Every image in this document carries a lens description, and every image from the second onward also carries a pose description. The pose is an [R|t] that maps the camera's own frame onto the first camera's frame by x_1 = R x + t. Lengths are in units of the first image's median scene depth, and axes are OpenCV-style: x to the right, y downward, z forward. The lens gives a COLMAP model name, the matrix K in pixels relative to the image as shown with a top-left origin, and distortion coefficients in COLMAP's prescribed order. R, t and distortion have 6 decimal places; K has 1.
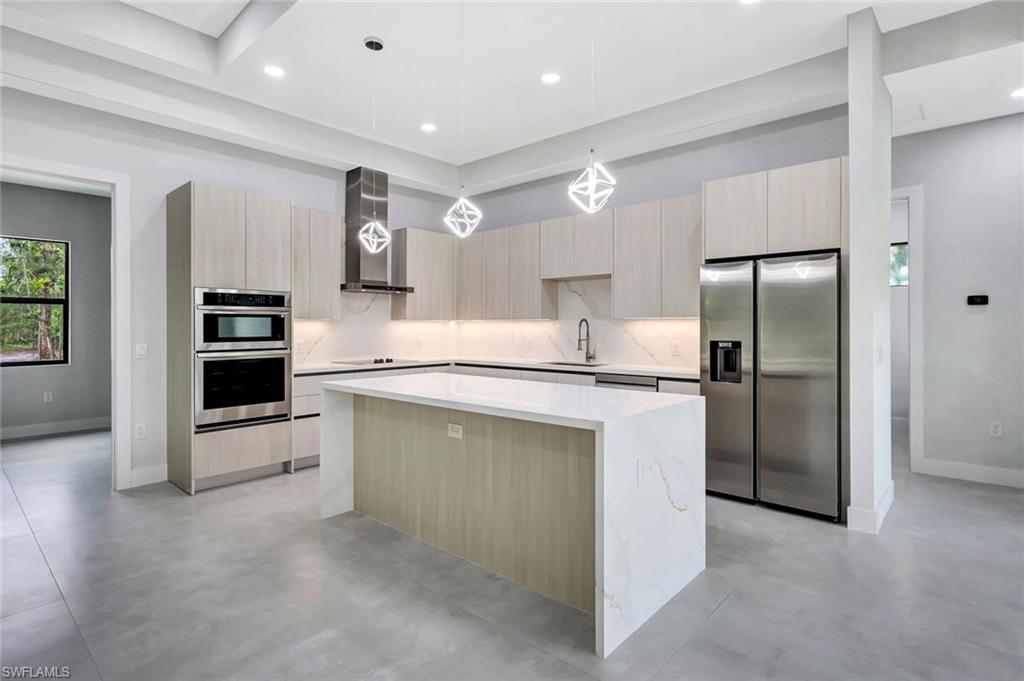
lens RADIAL K [[513.6, 0, 512.4], [0, 513.6, 326.6], [0, 0, 1]] dist [0.003469, 0.000586]
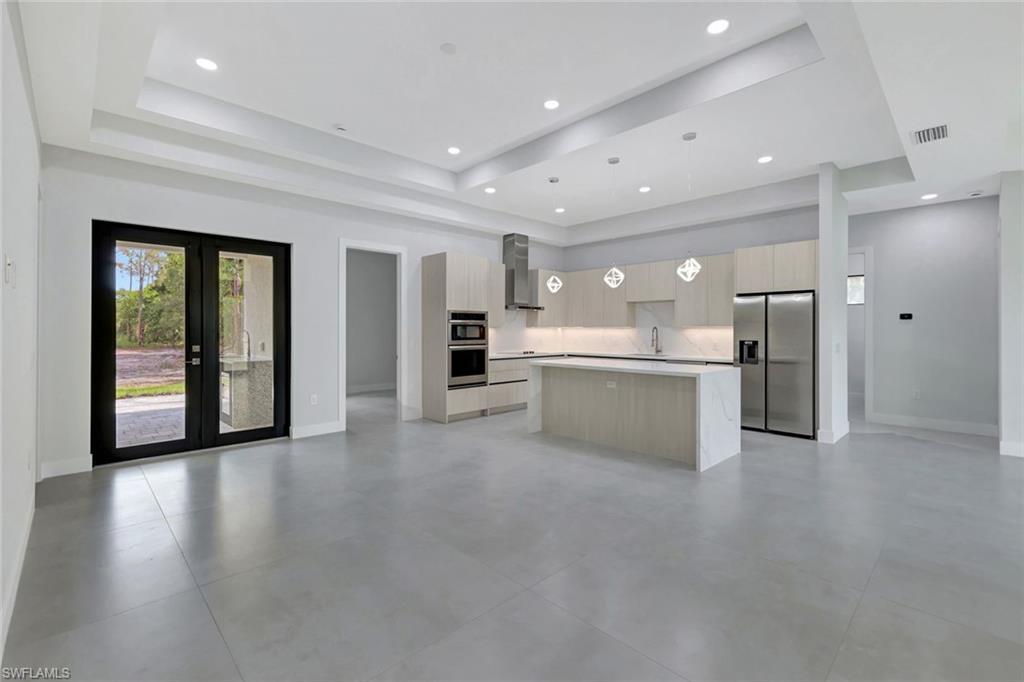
lens RADIAL K [[449.1, 0, 511.3], [0, 449.1, 328.5], [0, 0, 1]] dist [-0.001890, -0.000248]
pose [[0.997278, 0.002040, -0.073710, -0.253953], [-0.002242, 0.999994, -0.002660, -0.006748], [0.073704, 0.002818, 0.997276, -0.532077]]
